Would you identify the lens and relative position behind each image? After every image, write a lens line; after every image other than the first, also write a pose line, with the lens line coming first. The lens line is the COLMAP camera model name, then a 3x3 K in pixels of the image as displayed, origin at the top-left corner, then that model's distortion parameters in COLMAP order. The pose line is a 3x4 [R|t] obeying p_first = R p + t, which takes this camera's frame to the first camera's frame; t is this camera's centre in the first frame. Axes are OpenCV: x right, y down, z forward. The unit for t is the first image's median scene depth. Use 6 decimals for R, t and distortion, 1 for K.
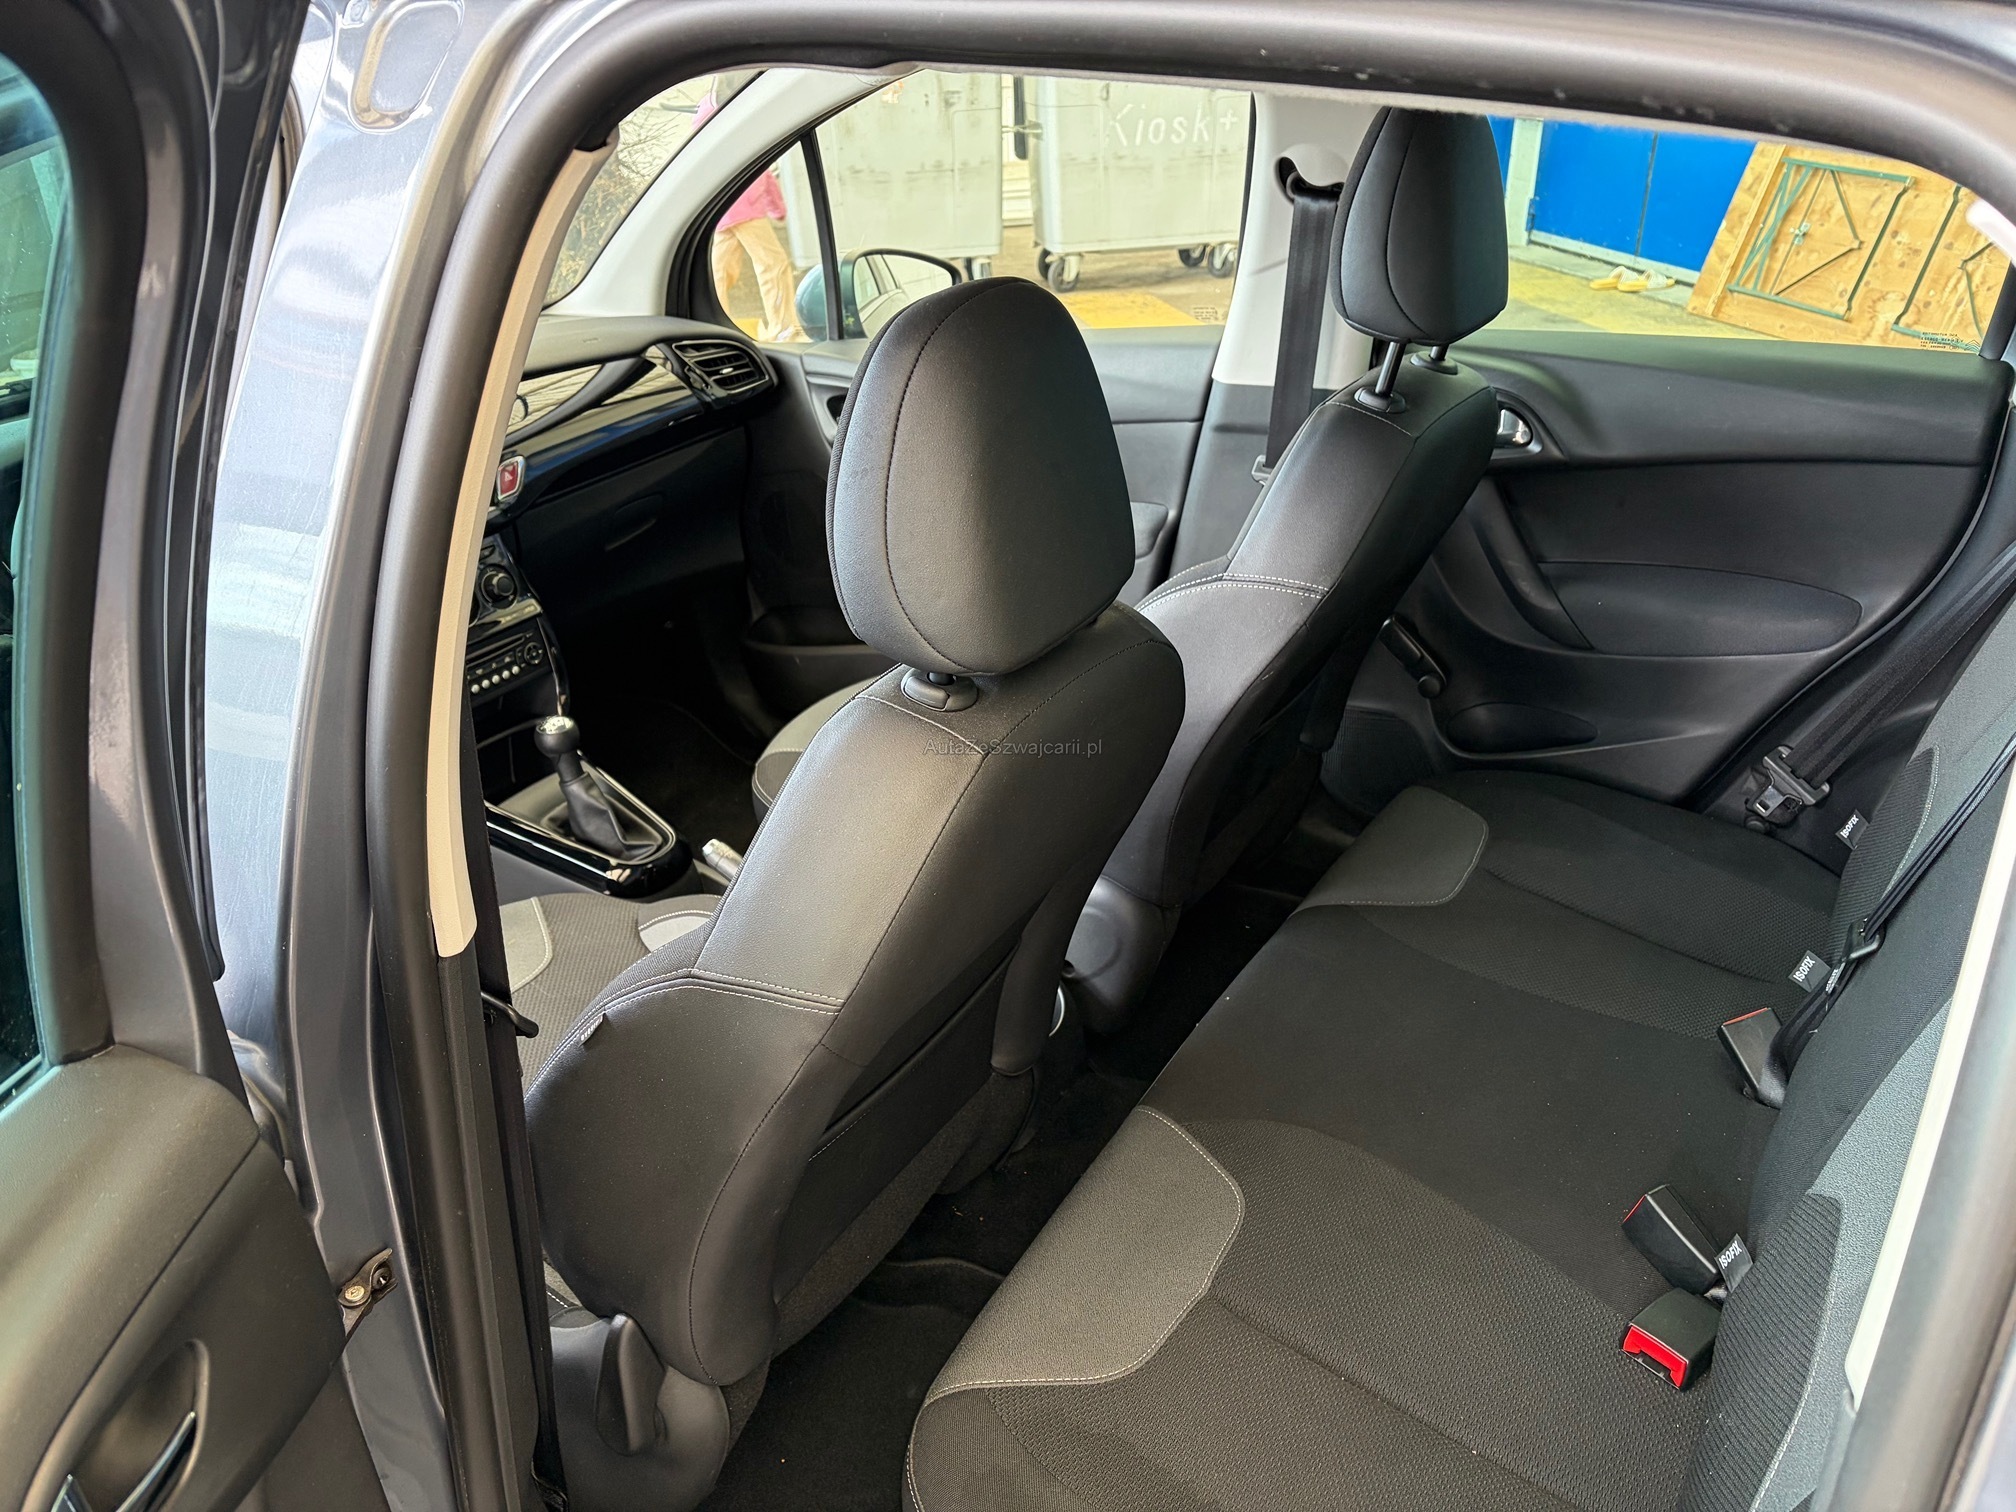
lens RADIAL K [[1571.0, 0, 1006.1], [0, 1571.0, 709.8], [0, 0, 1]] dist [0.069065, -0.081329]
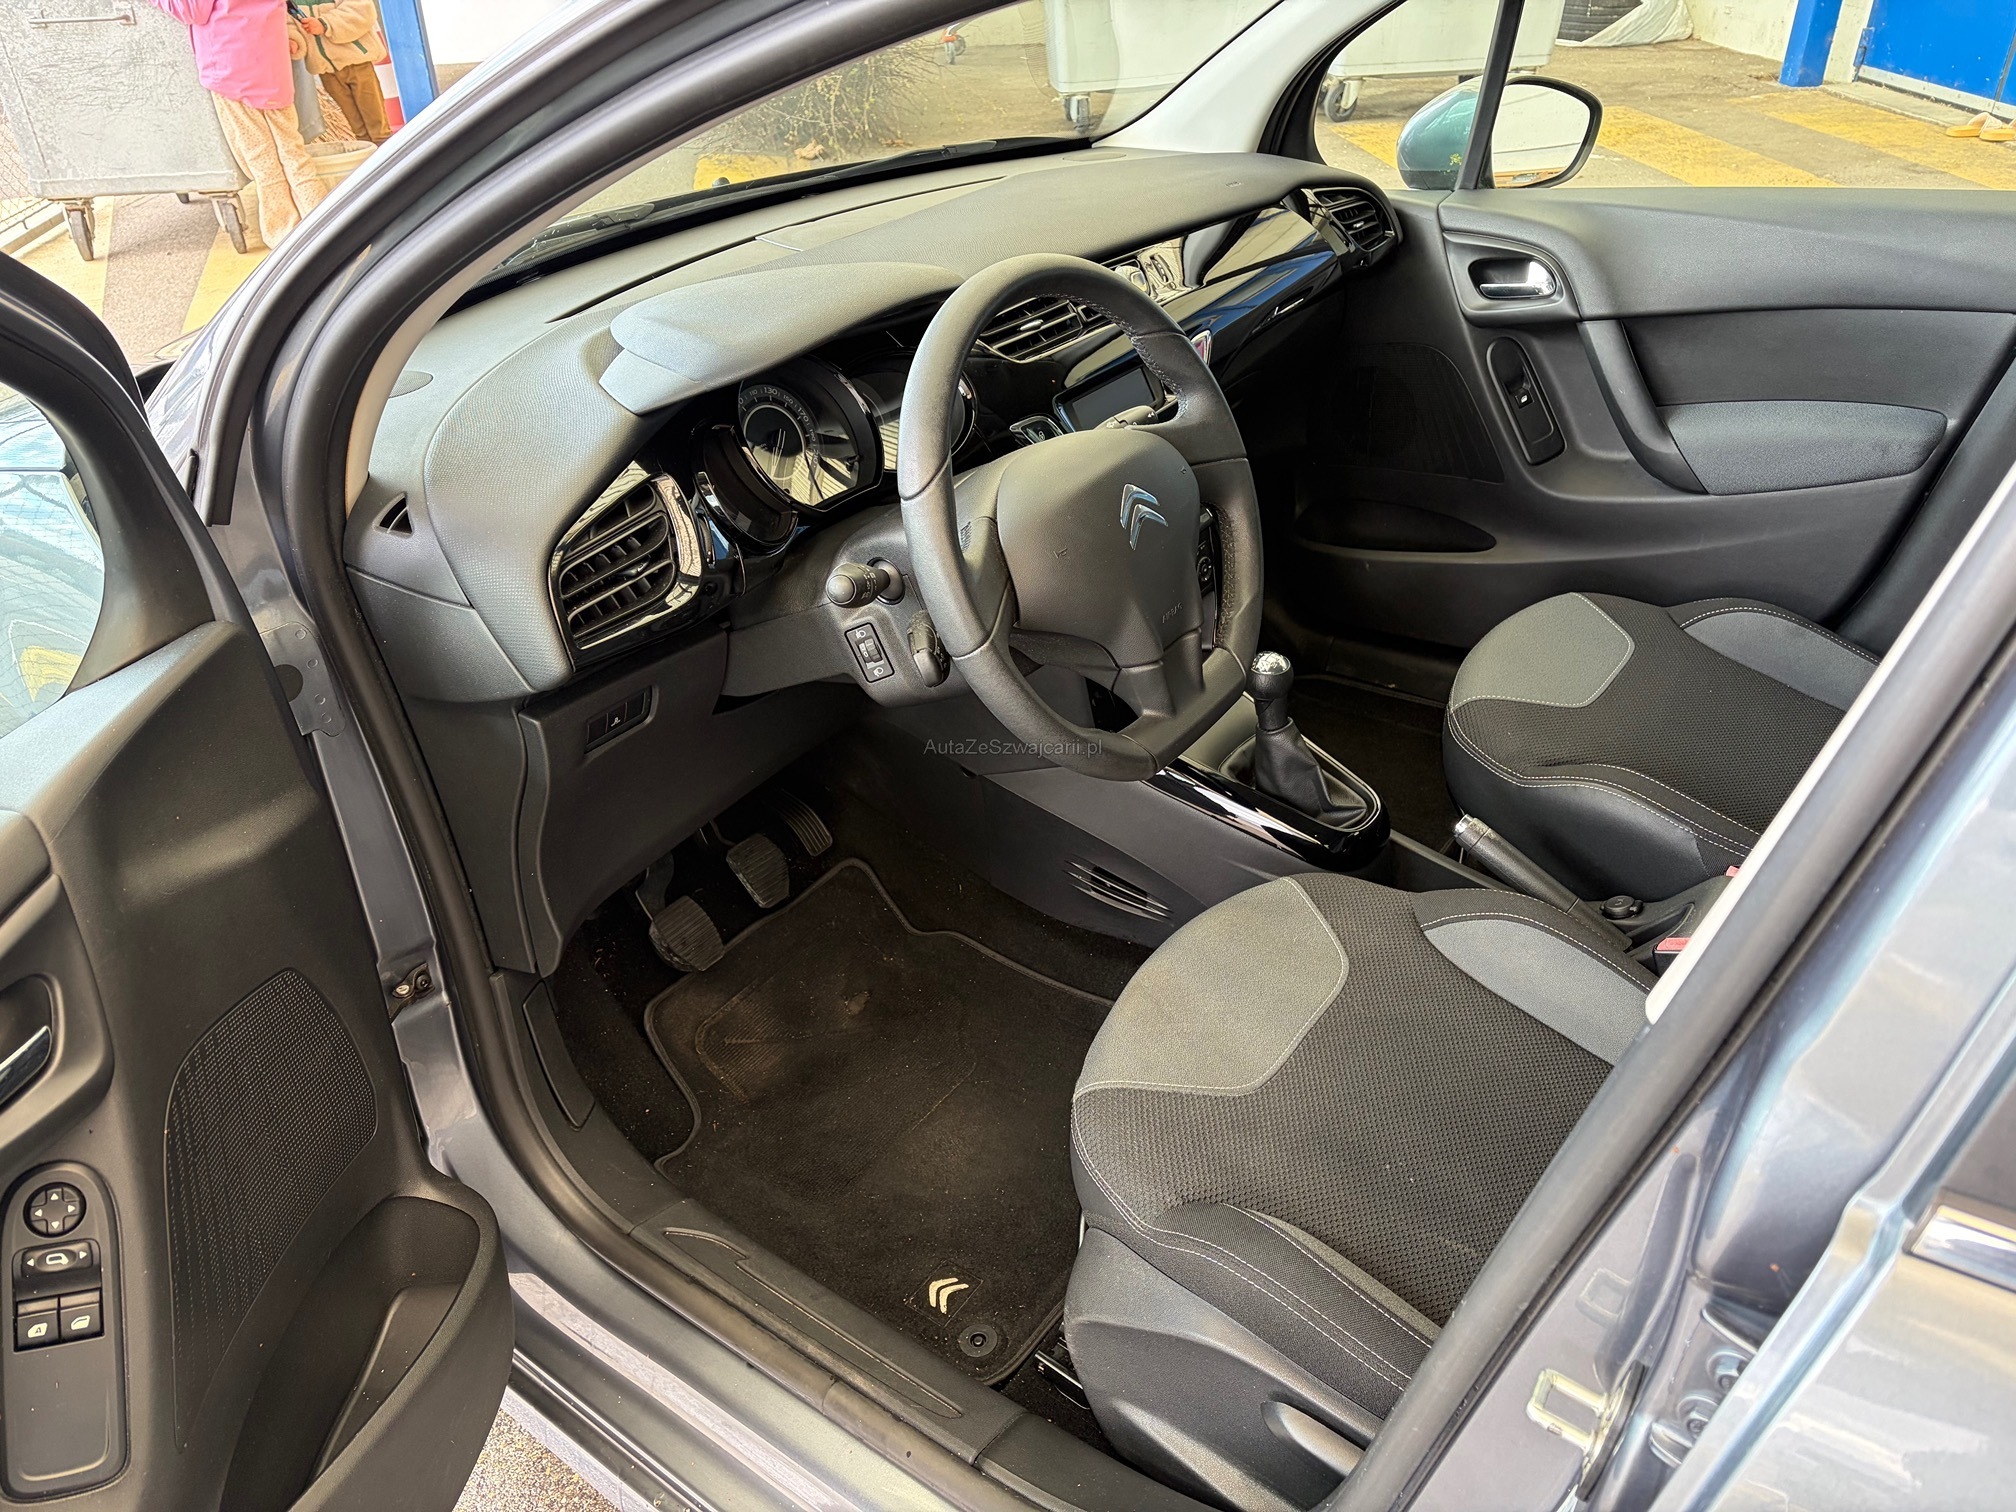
lens RADIAL K [[1571.0, 0, 1006.1], [0, 1571.0, 709.8], [0, 0, 1]] dist [0.069065, -0.081329]
pose [[0.996152, 0.055525, -0.067816, -0.385440], [-0.048319, 0.993443, 0.103619, -0.048319], [0.073125, -0.099944, 0.992302, 0.162865]]
